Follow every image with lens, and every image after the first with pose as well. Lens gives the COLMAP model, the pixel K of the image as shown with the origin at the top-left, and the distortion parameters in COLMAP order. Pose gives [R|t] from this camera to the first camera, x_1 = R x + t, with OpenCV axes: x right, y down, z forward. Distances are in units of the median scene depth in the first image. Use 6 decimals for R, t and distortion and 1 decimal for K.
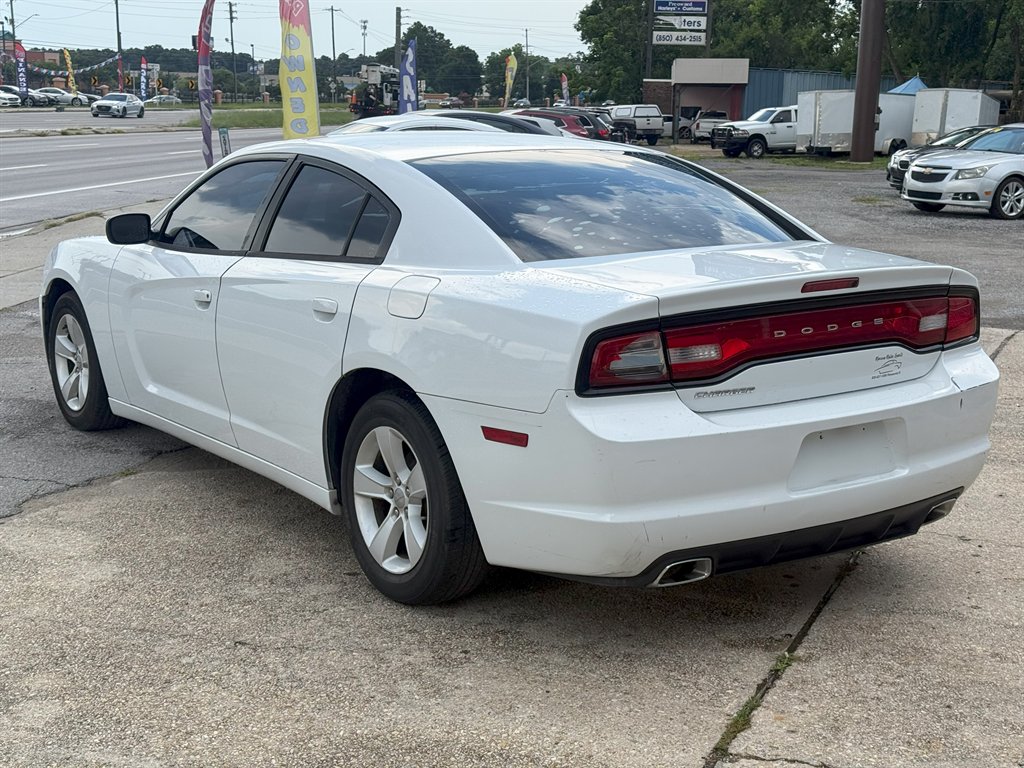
lens RADIAL K [[1404.1, 0, 512.0], [0, 1404.1, 384.0], [0, 0, 1]] dist [0.197716, -0.413246]
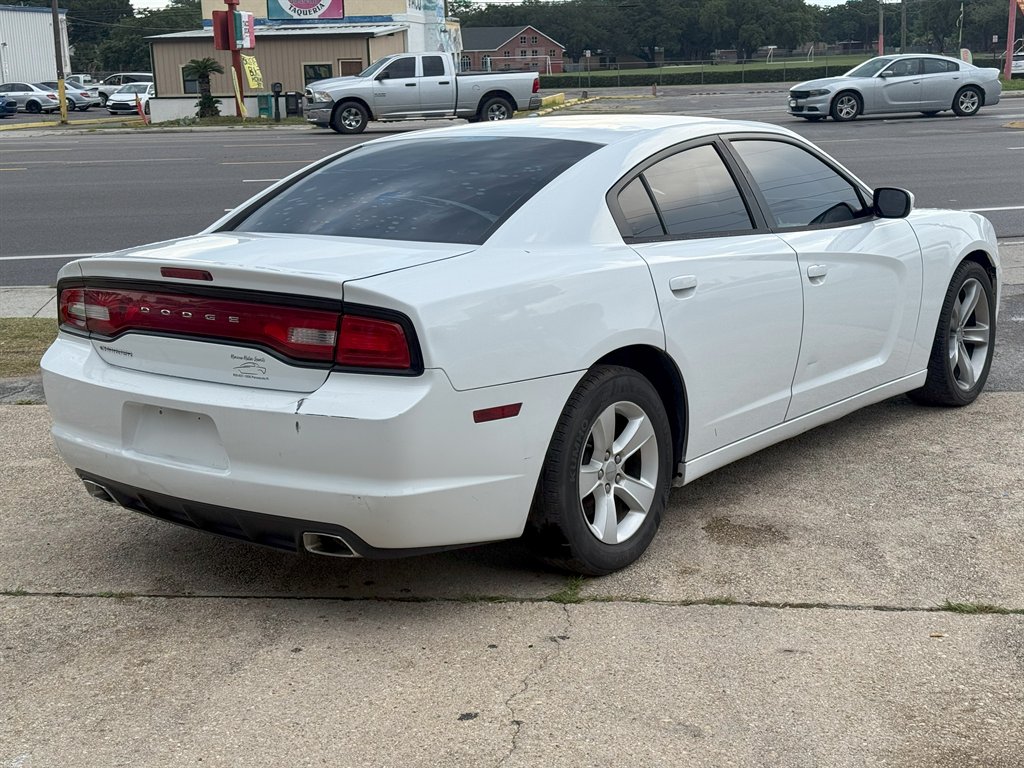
lens RADIAL K [[1404.1, 0, 512.0], [0, 1404.1, 384.0], [0, 0, 1]] dist [0.197716, -0.413246]
pose [[0.301188, 0.184047, -0.935635, 1.282226], [-0.152874, 0.977825, 0.143135, -0.175677], [0.941231, 0.099923, 0.322646, 0.886146]]
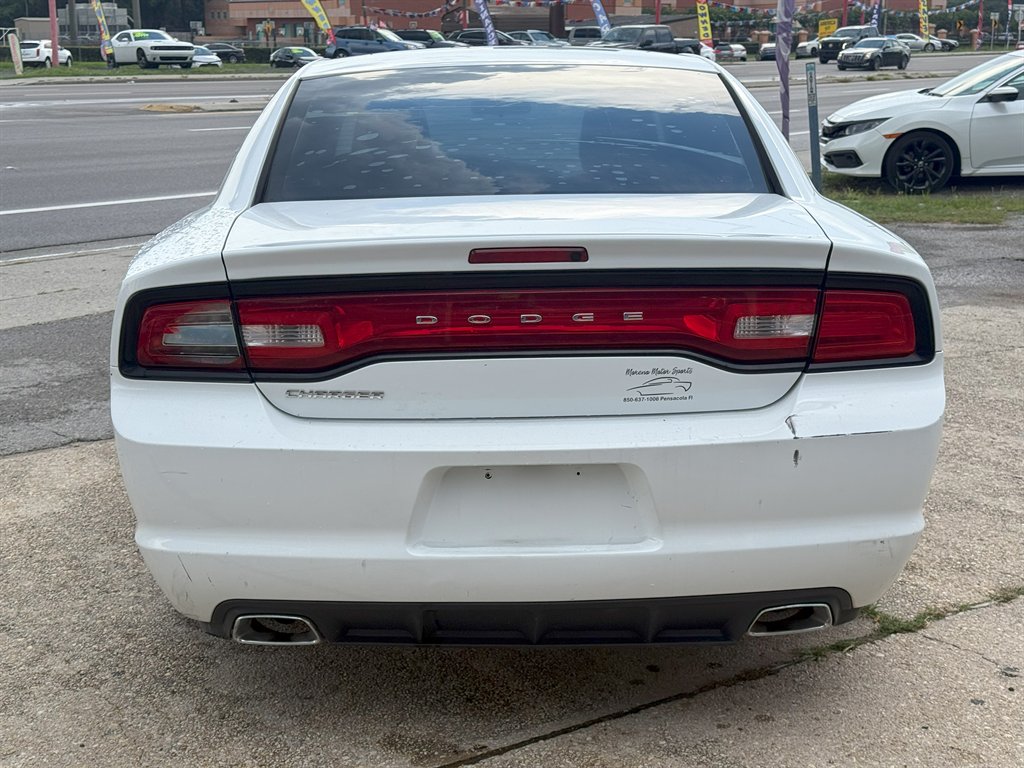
lens RADIAL K [[1404.1, 0, 512.0], [0, 1404.1, 384.0], [0, 0, 1]] dist [0.197716, -0.413246]
pose [[0.834107, 0.111892, -0.540135, 0.580834], [-0.092486, 0.993717, 0.063032, -0.049812], [0.543794, -0.002621, 0.839215, 0.427062]]
